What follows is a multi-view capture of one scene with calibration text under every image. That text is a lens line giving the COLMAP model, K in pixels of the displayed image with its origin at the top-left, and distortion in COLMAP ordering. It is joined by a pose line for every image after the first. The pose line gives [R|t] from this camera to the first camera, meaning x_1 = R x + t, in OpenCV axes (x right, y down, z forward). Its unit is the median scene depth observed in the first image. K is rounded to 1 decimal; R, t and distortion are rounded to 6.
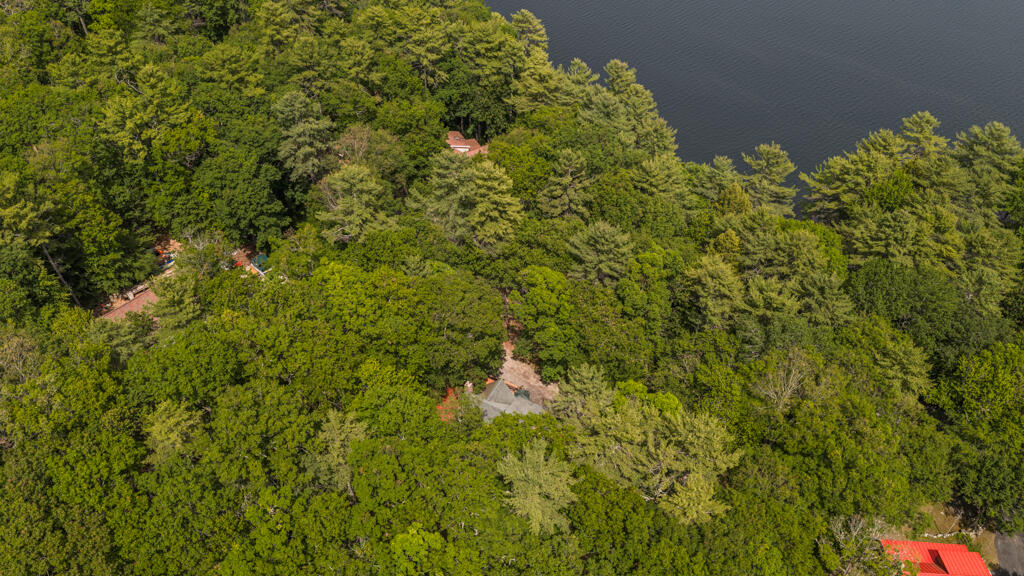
lens RADIAL K [[848.0, 0, 514.5], [0, 848.0, 292.8], [0, 0, 1]] dist [0.029879, -0.065554]
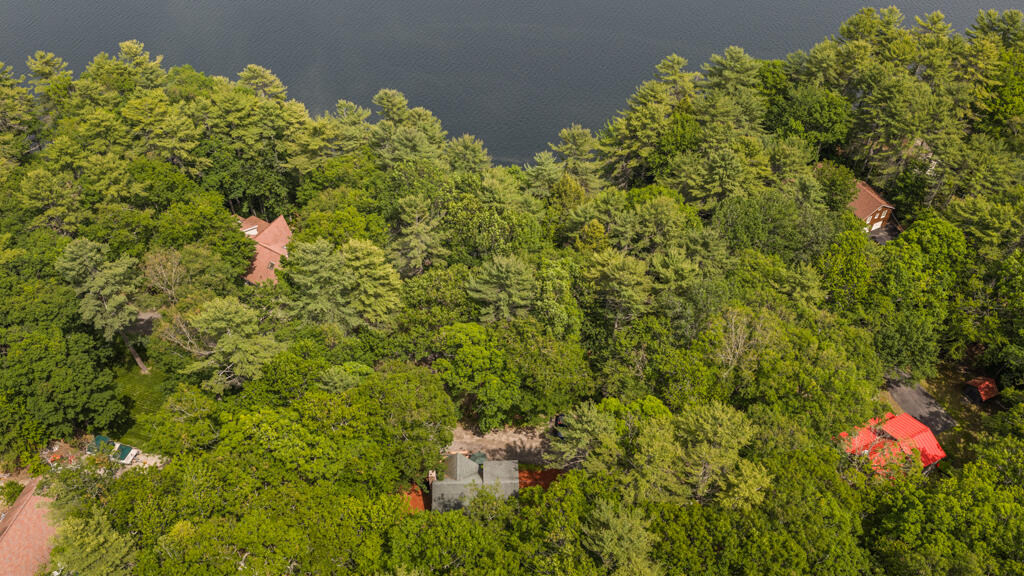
lens RADIAL K [[848.0, 0, 514.5], [0, 848.0, 292.8], [0, 0, 1]] dist [0.029879, -0.065554]
pose [[0.862315, -0.366955, 0.348937, -0.176162], [0.362944, 0.928419, 0.079430, -0.089065], [-0.353107, 0.058150, 0.933774, 0.077998]]
